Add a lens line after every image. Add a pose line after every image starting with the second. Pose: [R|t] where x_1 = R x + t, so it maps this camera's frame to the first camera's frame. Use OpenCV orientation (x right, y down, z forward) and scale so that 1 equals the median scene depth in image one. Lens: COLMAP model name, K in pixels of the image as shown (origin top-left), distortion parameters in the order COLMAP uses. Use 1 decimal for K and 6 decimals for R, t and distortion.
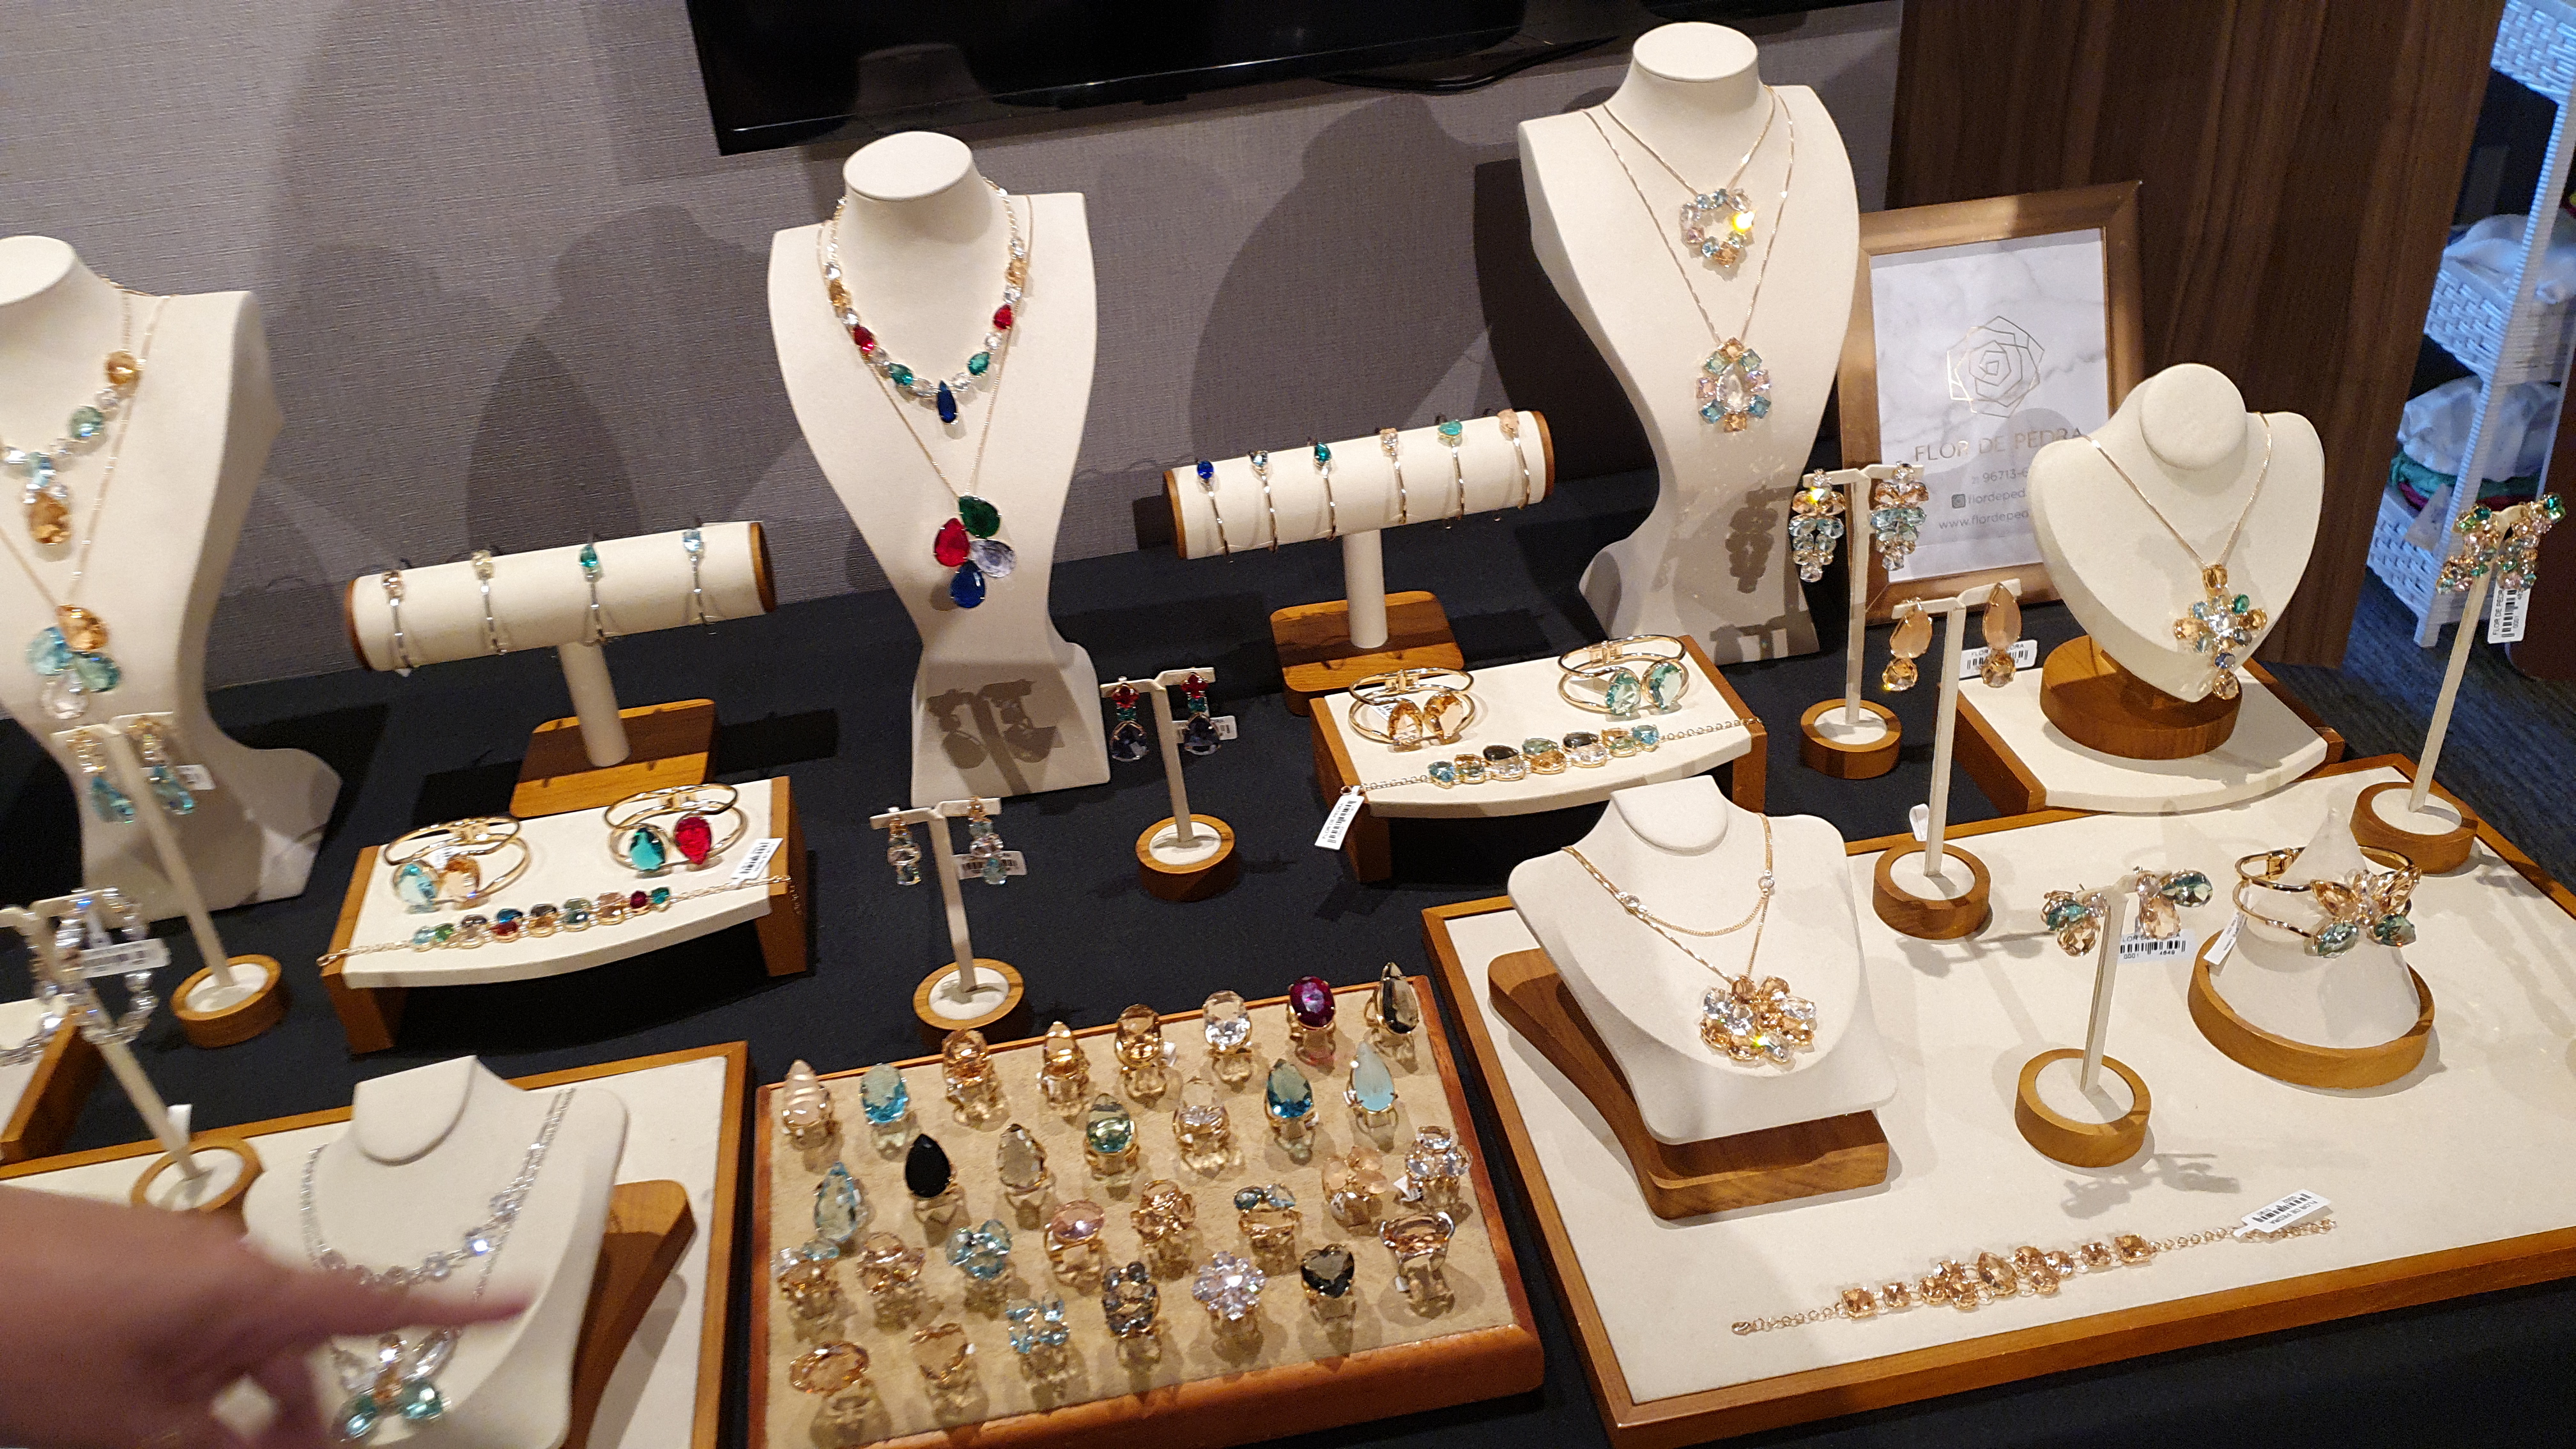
lens RADIAL K [[2035.6, 0, 1288.0], [0, 2035.6, 724.5], [0, 0, 1]] dist [0.195980, -0.648622]
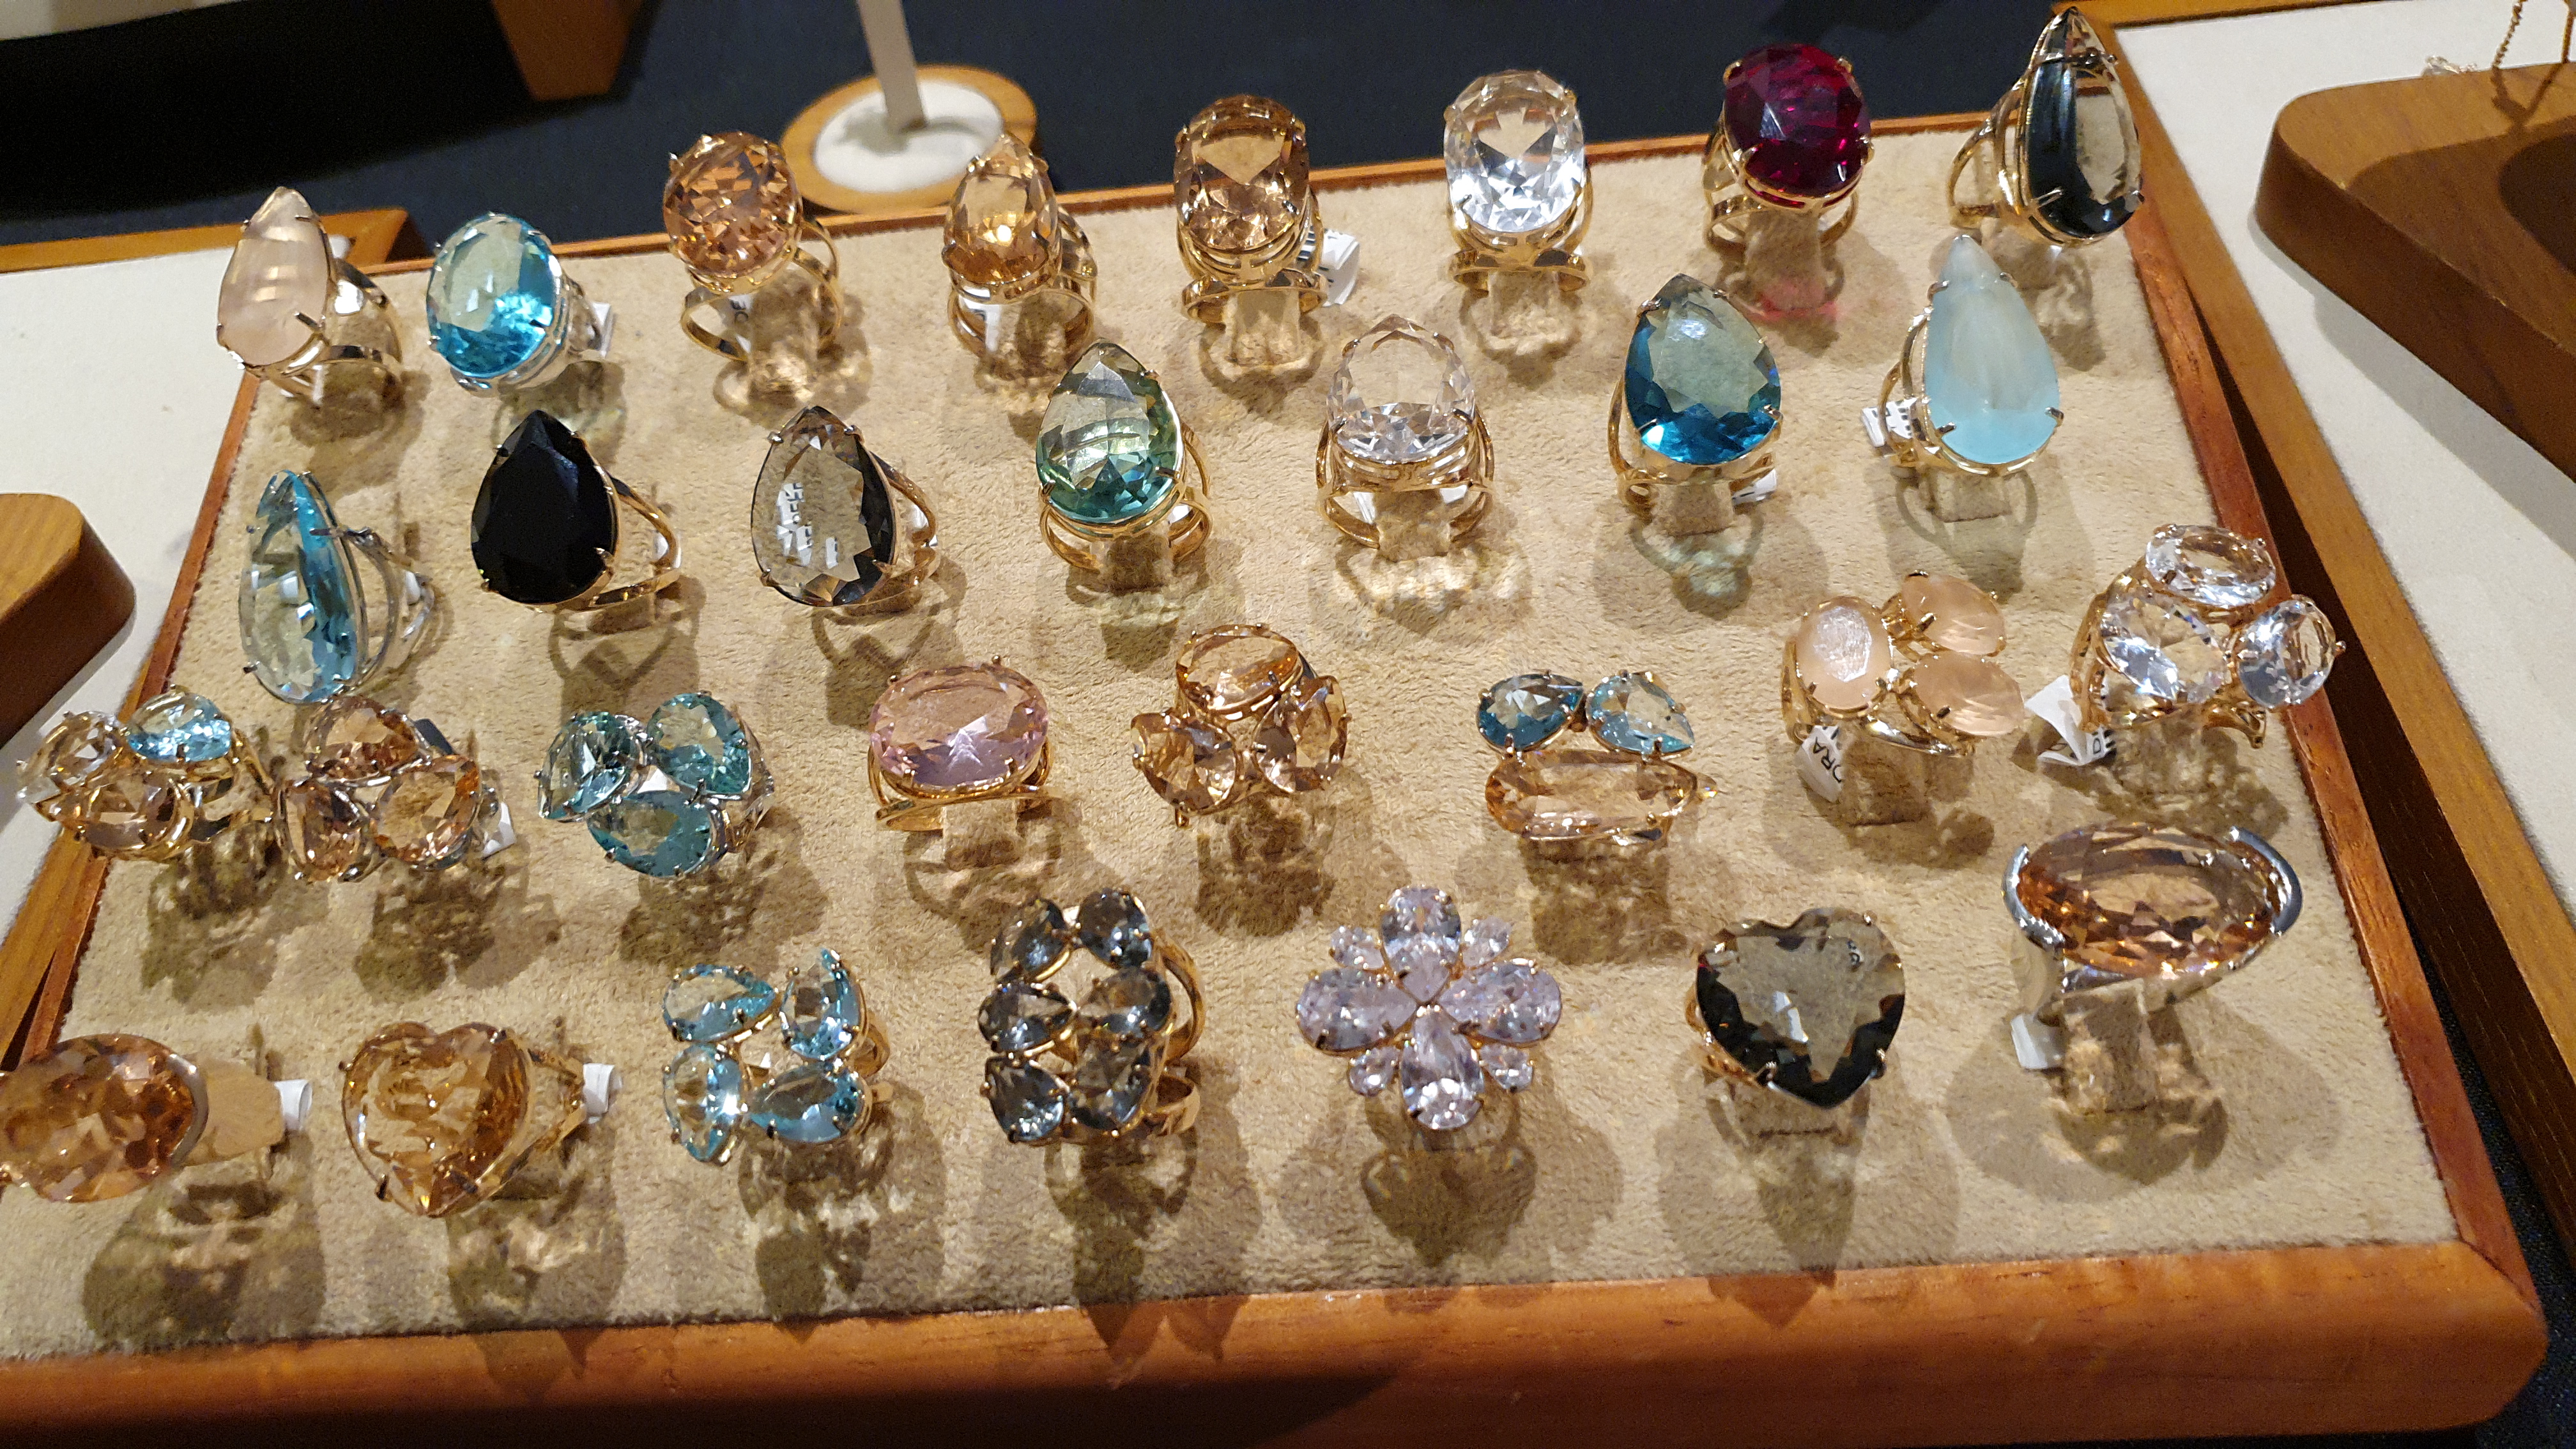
lens RADIAL K [[2035.6, 0, 1288.0], [0, 2035.6, 724.5], [0, 0, 1]] dist [0.195980, -0.648622]
pose [[0.984706, 0.098652, -0.143603, -0.010419], [-0.056367, 0.960306, 0.273193, 0.149183], [0.164854, -0.260920, 0.951180, 0.689498]]
